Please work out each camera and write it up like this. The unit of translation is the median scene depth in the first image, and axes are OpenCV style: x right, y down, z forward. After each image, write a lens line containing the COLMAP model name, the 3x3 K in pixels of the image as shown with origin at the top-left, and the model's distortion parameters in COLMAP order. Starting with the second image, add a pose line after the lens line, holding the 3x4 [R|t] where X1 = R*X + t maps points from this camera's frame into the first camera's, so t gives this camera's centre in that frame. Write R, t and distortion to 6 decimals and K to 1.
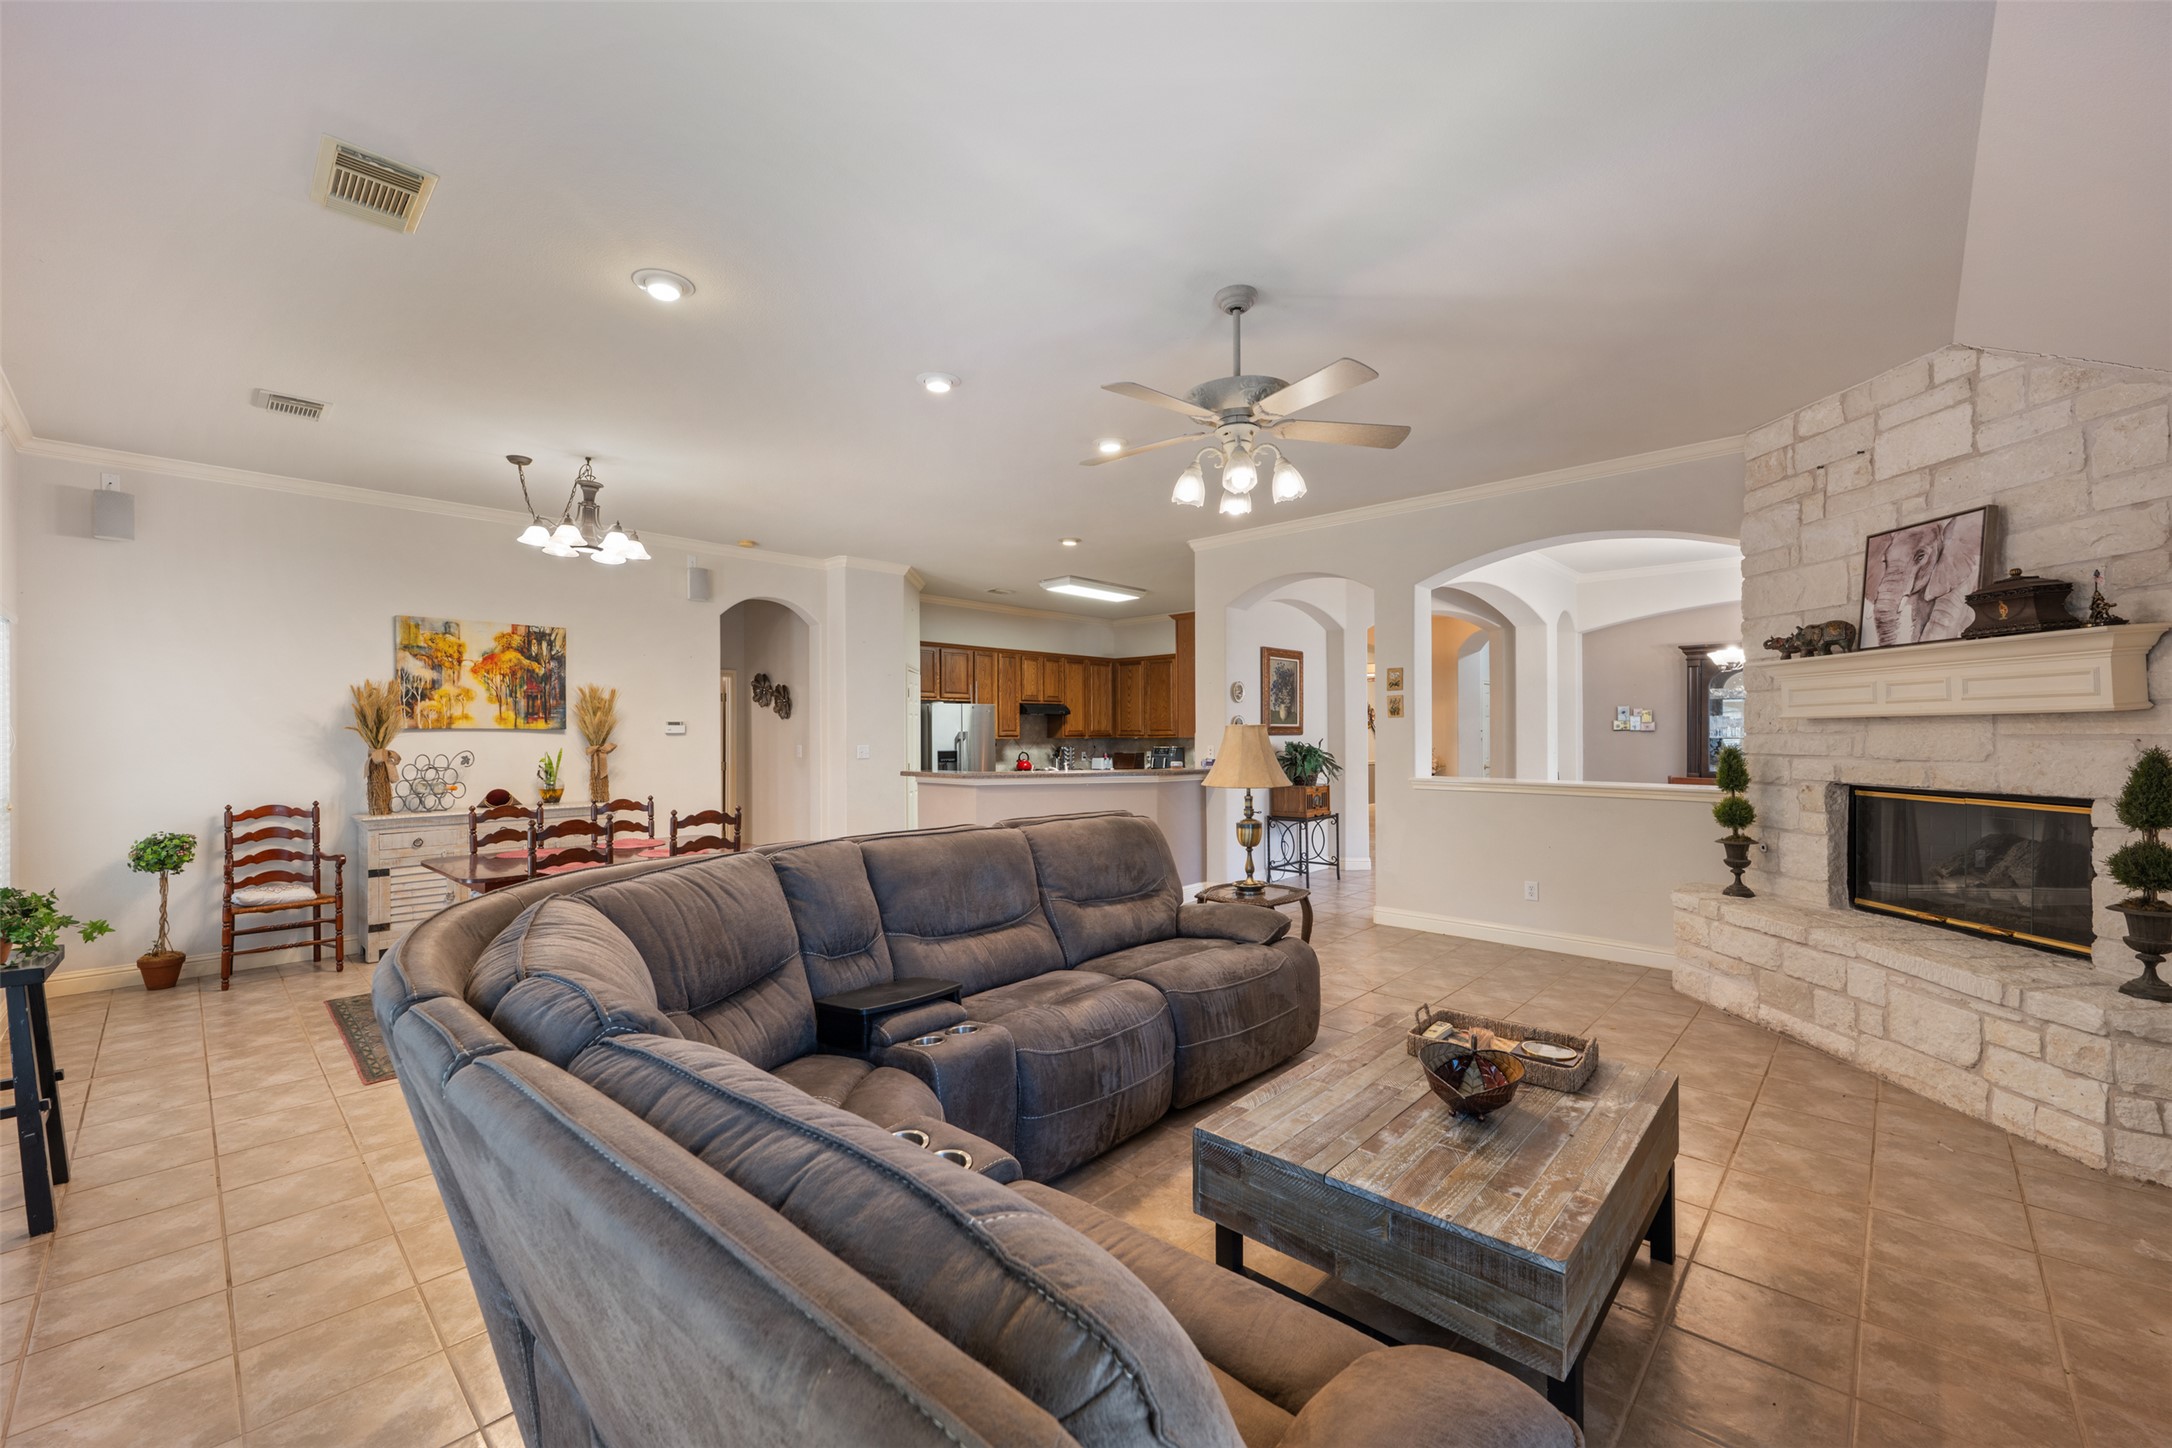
lens RADIAL K [[868.4, 0, 1083.3], [0, 868.4, 730.6], [0, 0, 1]] dist [0.001428, 0.000247]
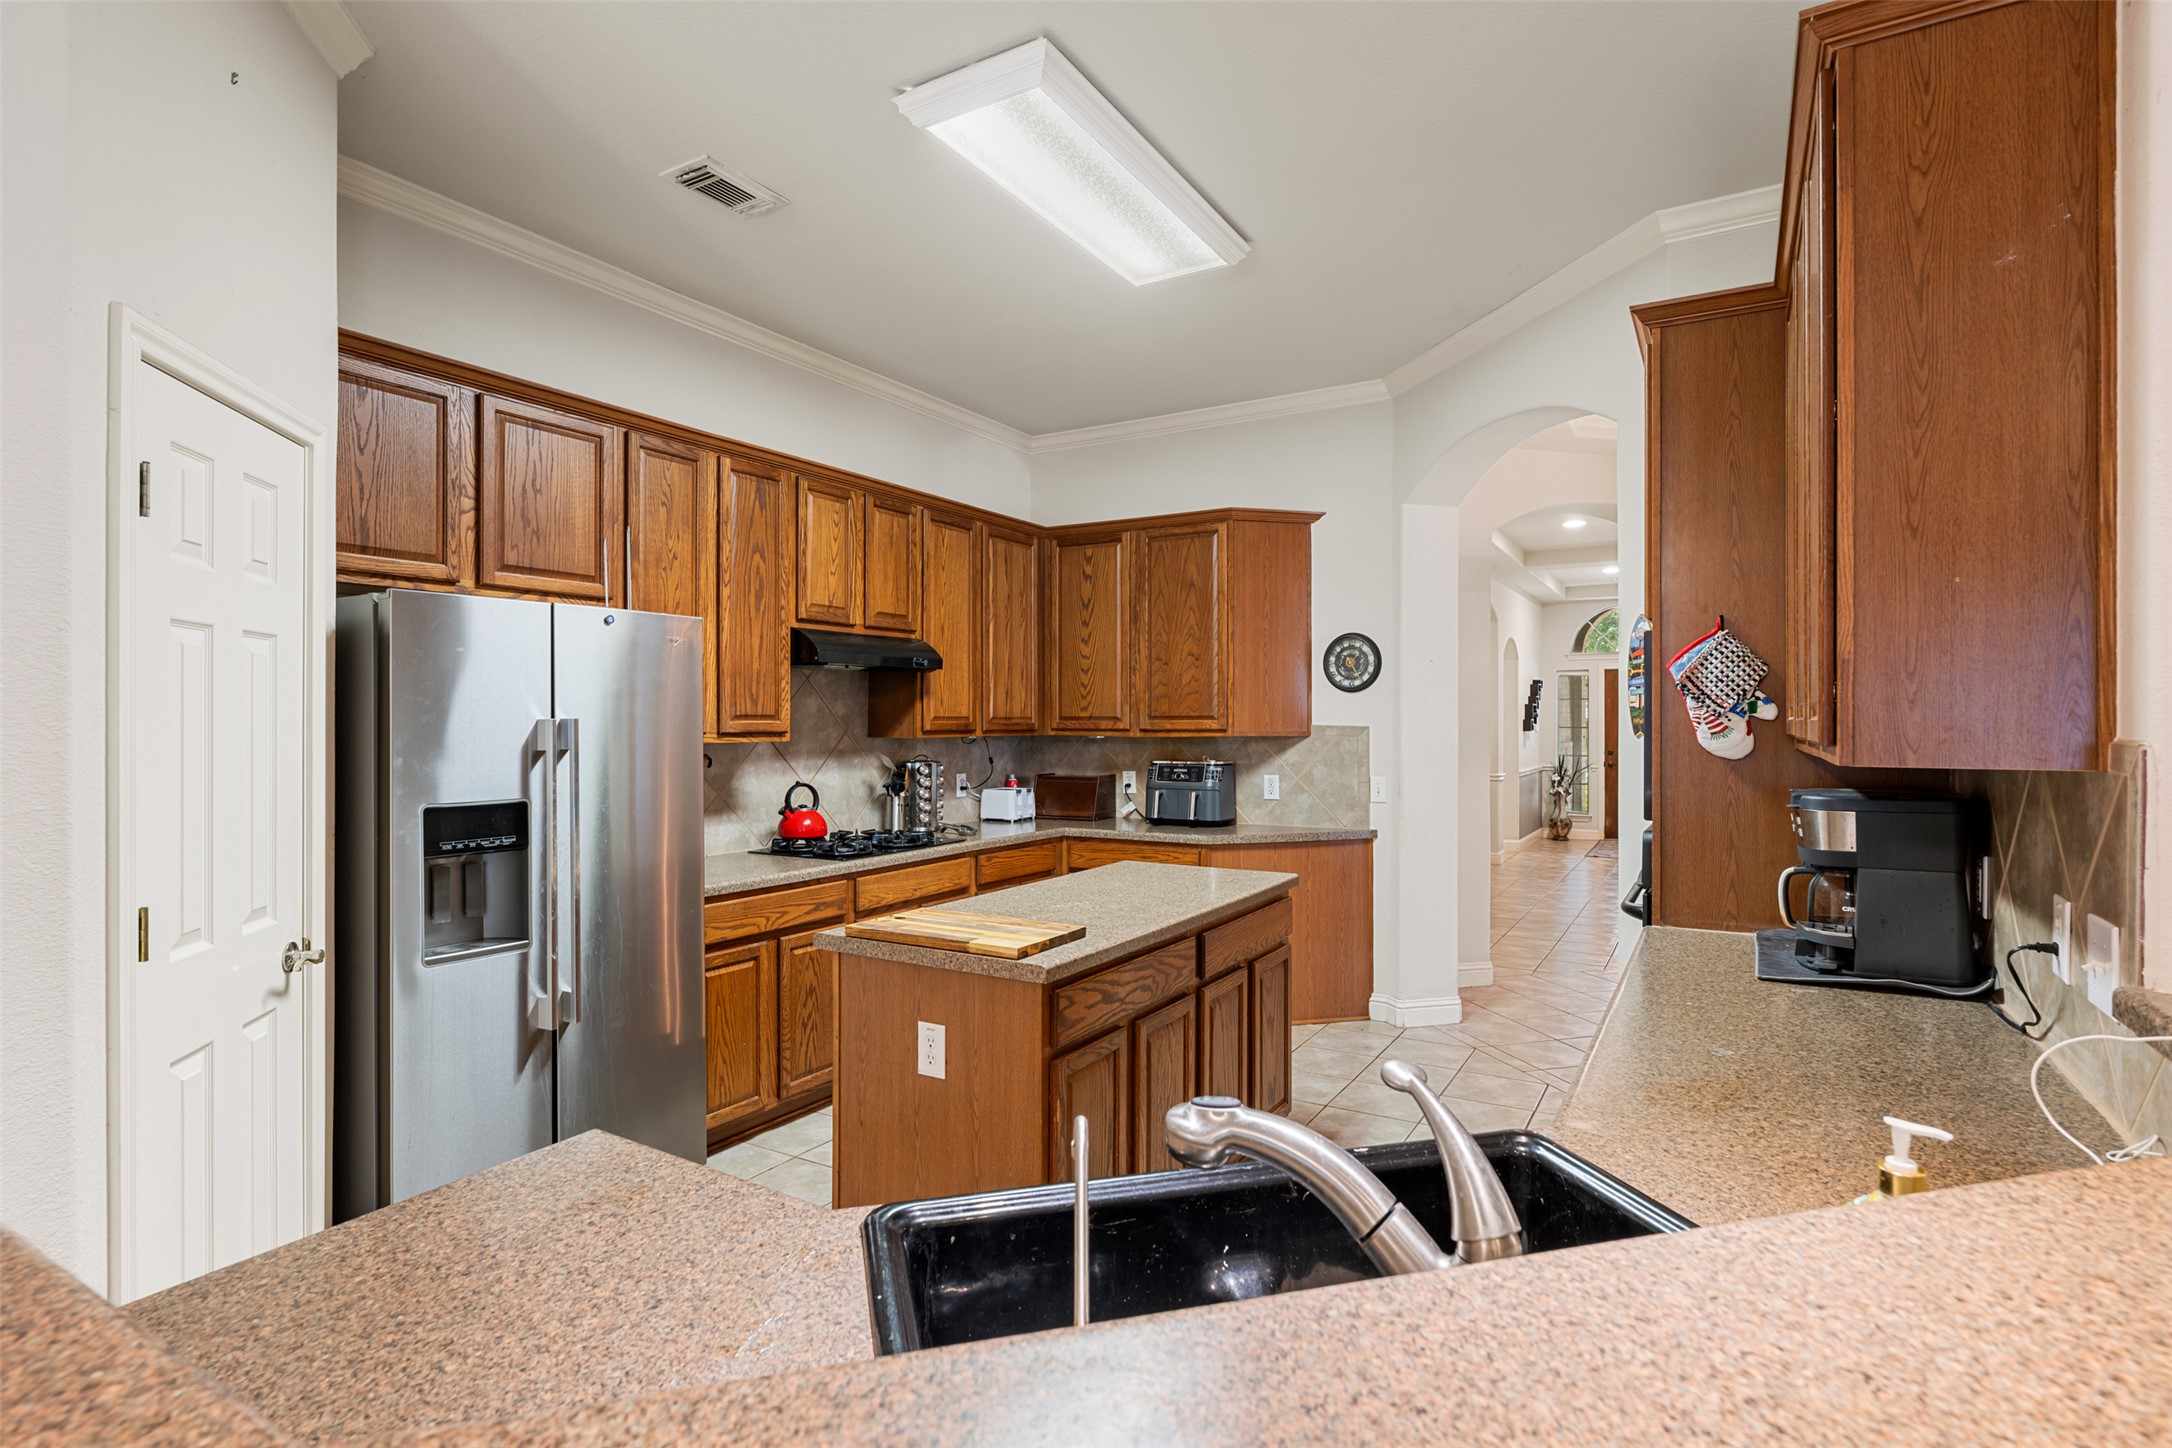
lens RADIAL K [[1077.1, 0, 1079.8], [0, 1077.1, 718.8], [0, 0, 1]] dist [0.000827, 0.000176]
pose [[0.977039, 0.006560, 0.212961, -0.055766], [-0.007051, 0.999974, 0.001544, -0.000200], [-0.212946, -0.003010, 0.977059, 0.619297]]
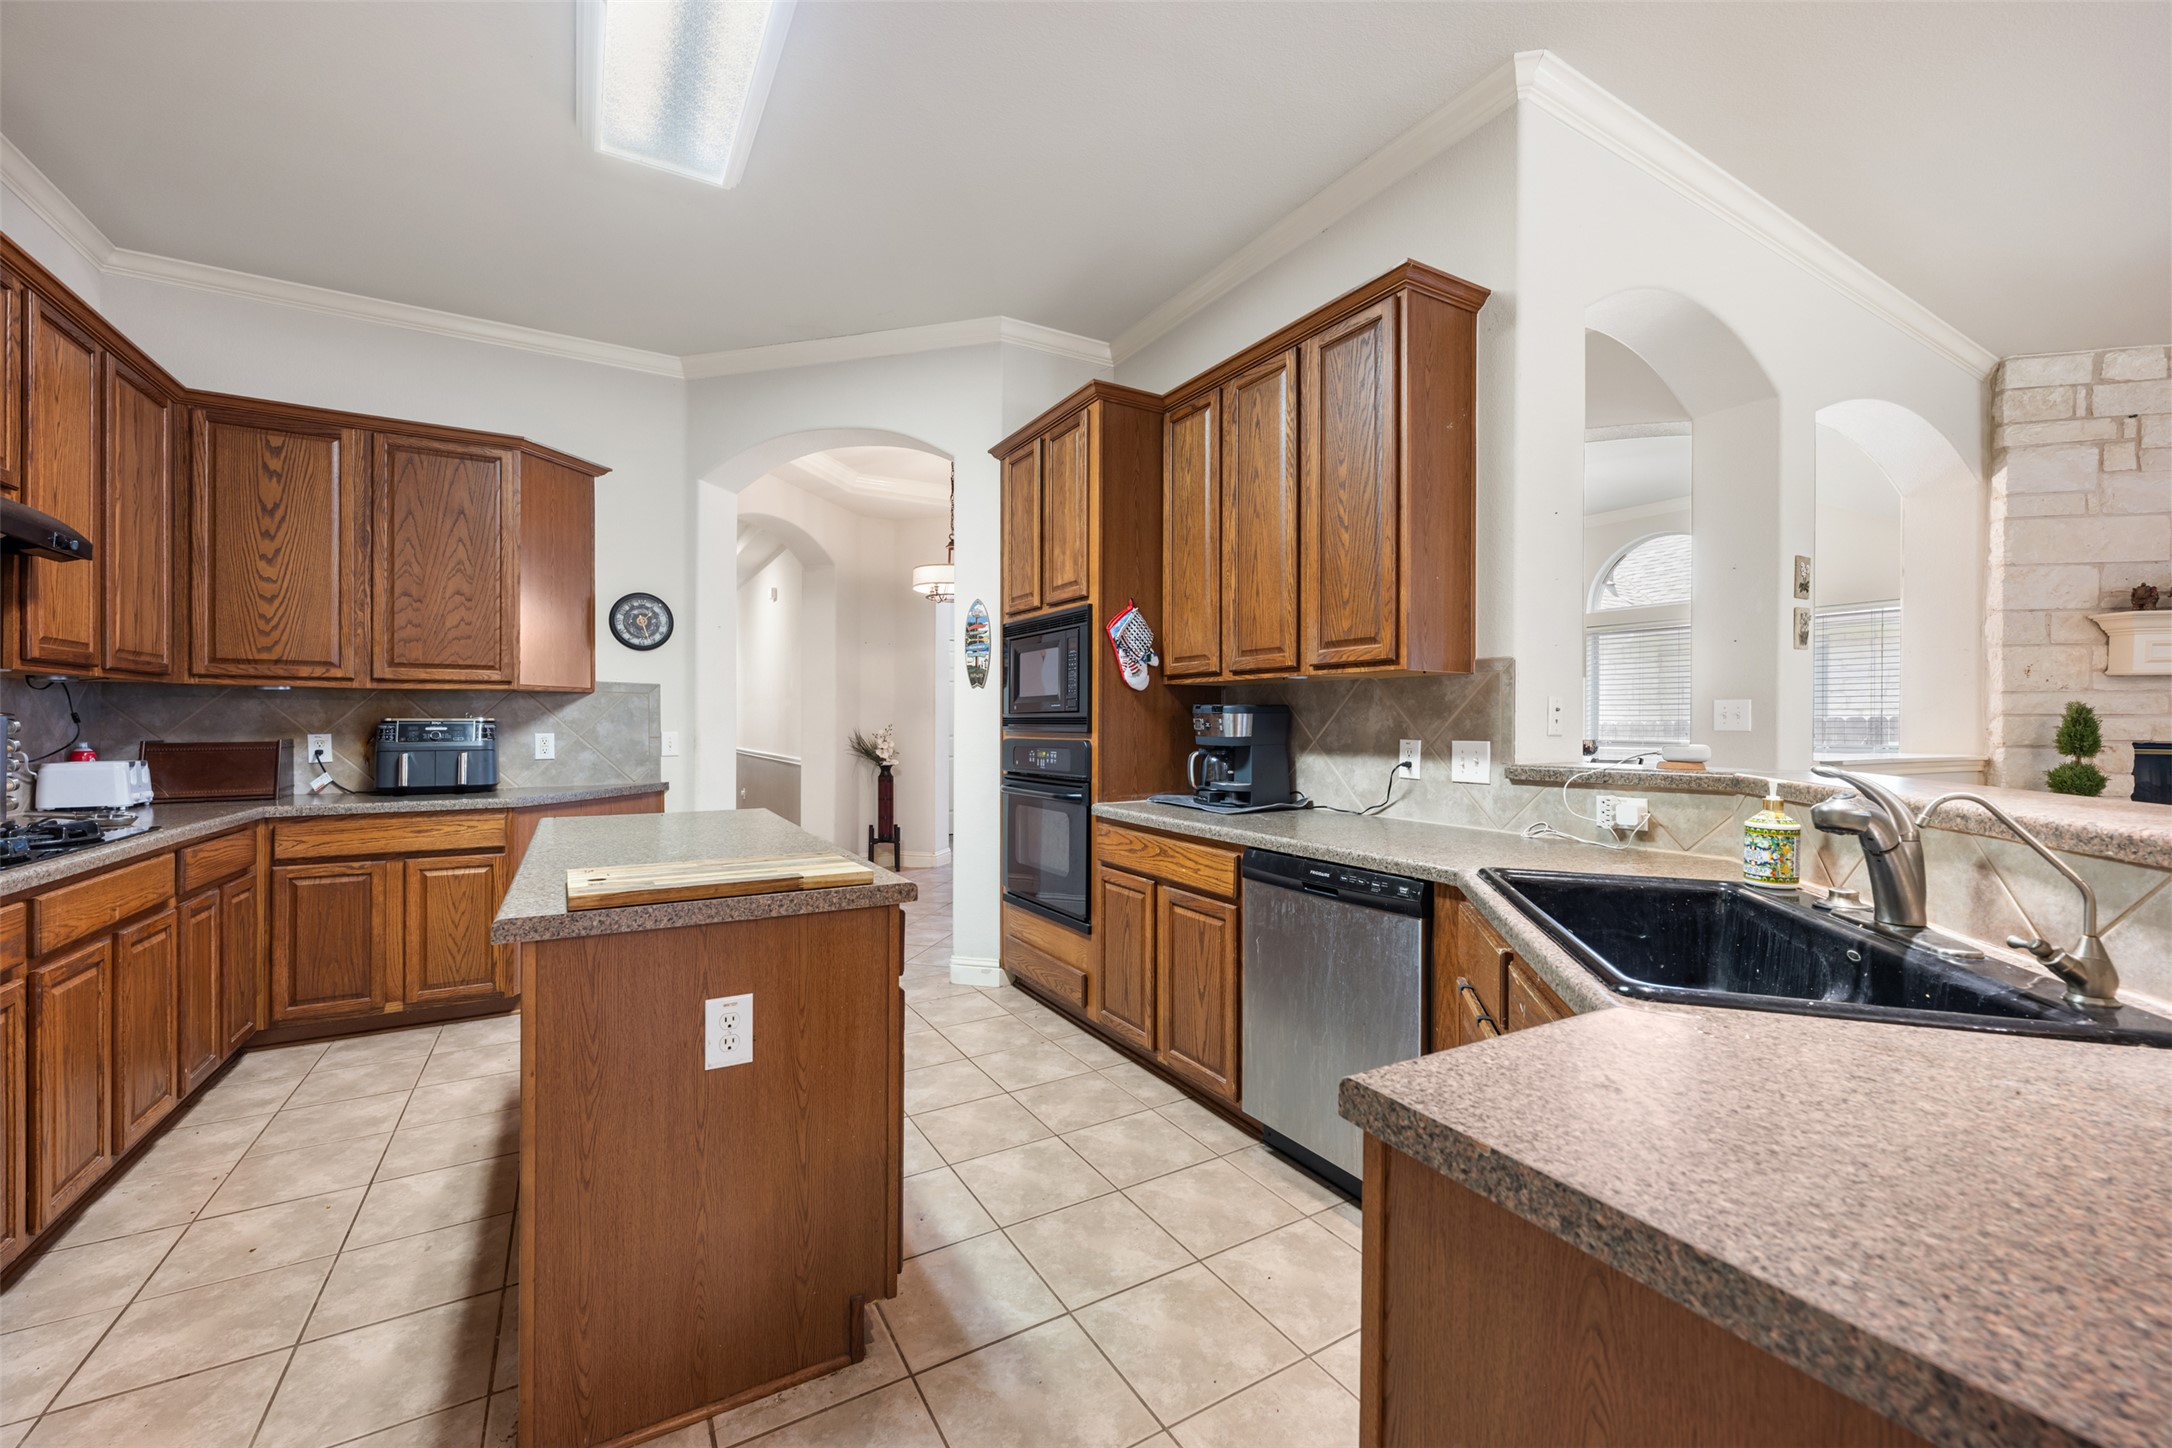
lens RADIAL K [[858.1, 0, 1086.0], [0, 858.1, 724.0], [0, 0, 1]] dist [-0.002145, -0.000266]
pose [[0.279140, 0.005299, 0.960236, -0.159277], [-0.009217, 0.999953, -0.002839, 0.021499], [-0.960206, -0.008058, 0.279176, 0.760829]]
